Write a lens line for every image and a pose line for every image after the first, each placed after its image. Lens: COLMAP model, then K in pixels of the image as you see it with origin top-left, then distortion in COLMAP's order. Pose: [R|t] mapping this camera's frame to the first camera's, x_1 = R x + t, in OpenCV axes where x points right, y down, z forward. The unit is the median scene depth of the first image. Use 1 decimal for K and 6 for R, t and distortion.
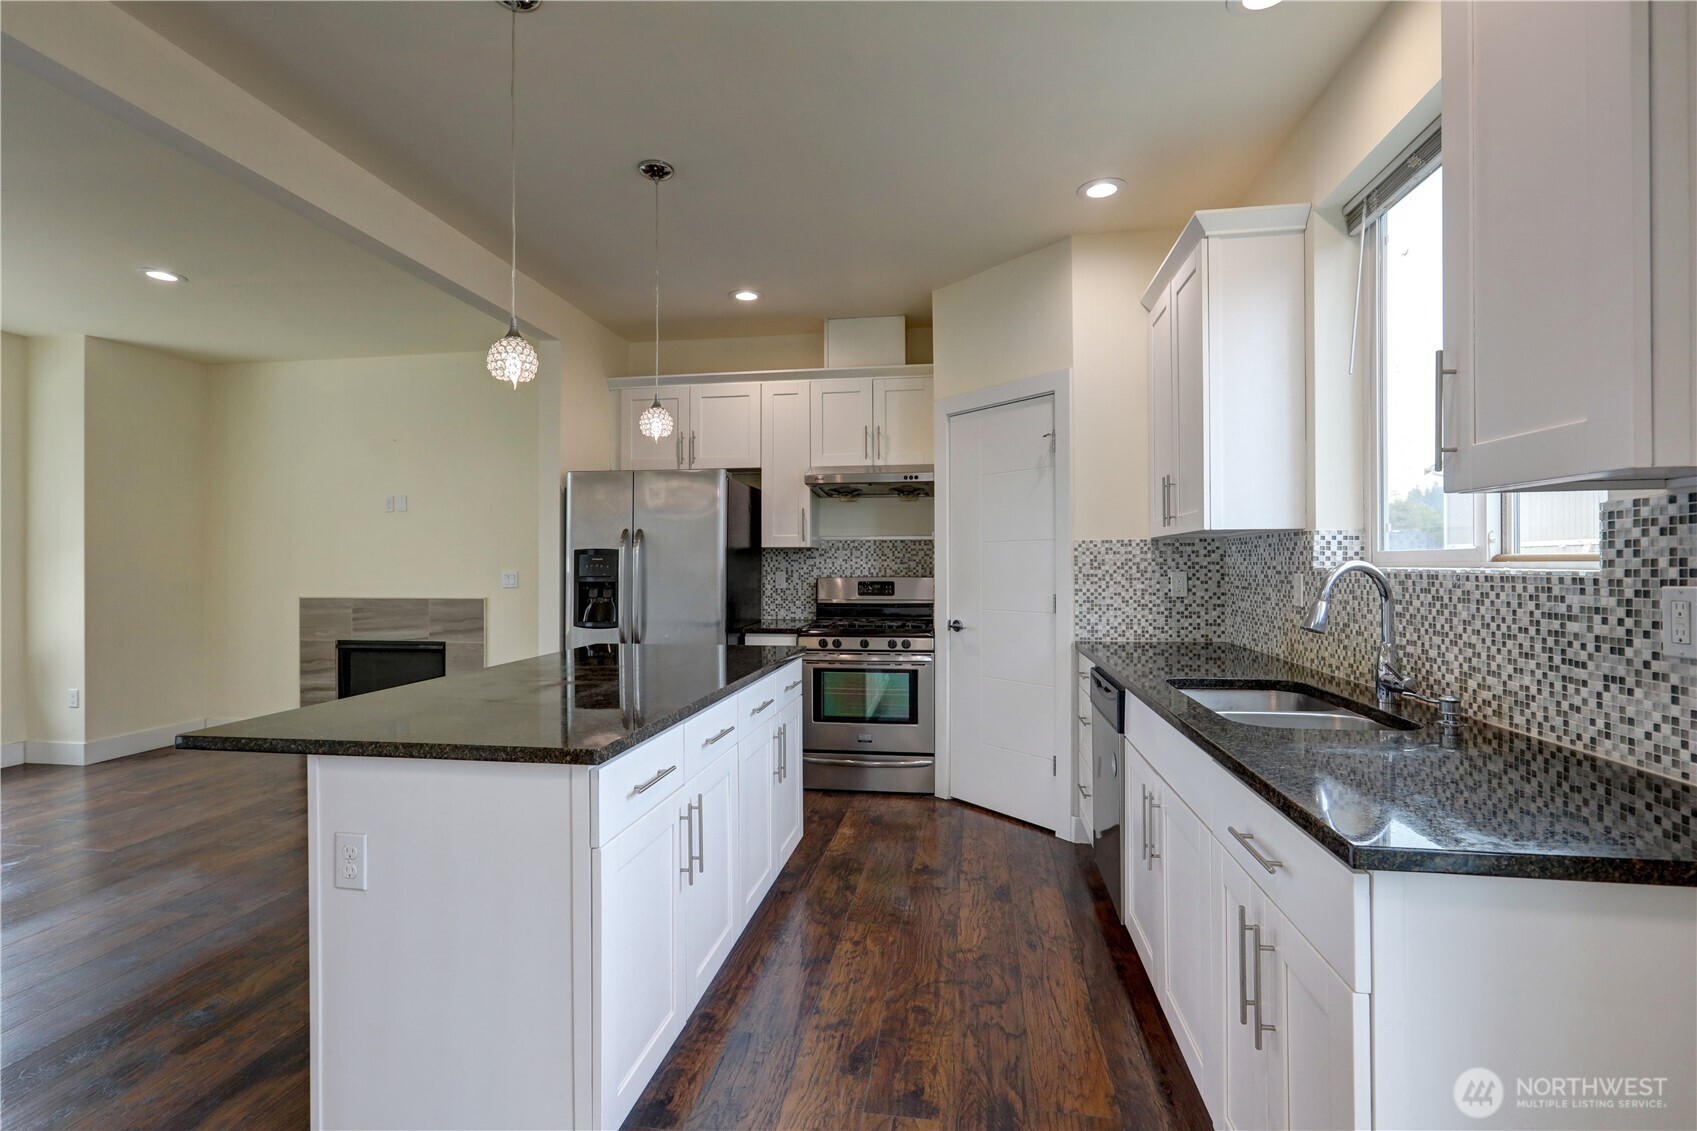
lens RADIAL K [[788.0, 0, 845.9], [0, 788.0, 562.6], [0, 0, 1]] dist [-0.000924, 0.000173]
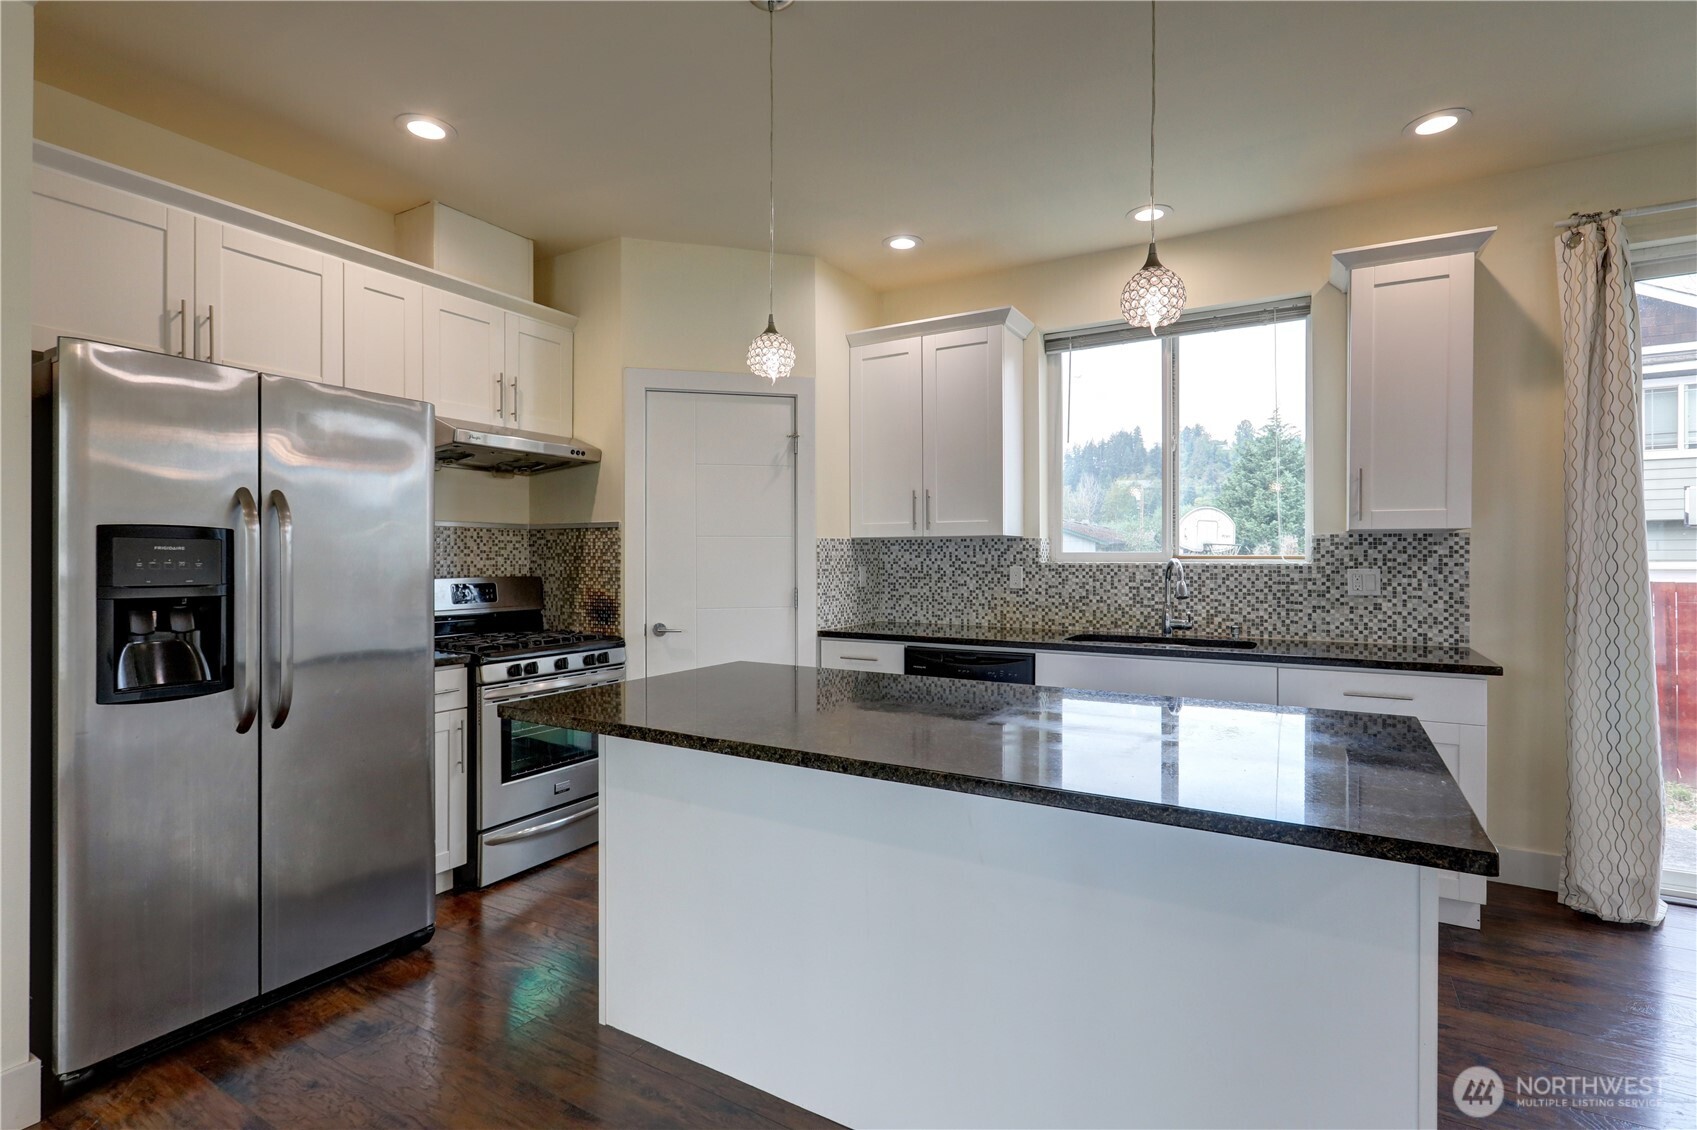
lens RADIAL K [[788.0, 0, 845.9], [0, 788.0, 562.1], [0, 0, 1]] dist [-0.000924, 0.000173]
pose [[0.368778, -0.002011, 0.929515, -1.578618], [-0.002347, 0.999992, 0.003094, 0.002760], [-0.929515, -0.003323, 0.368770, 1.252145]]
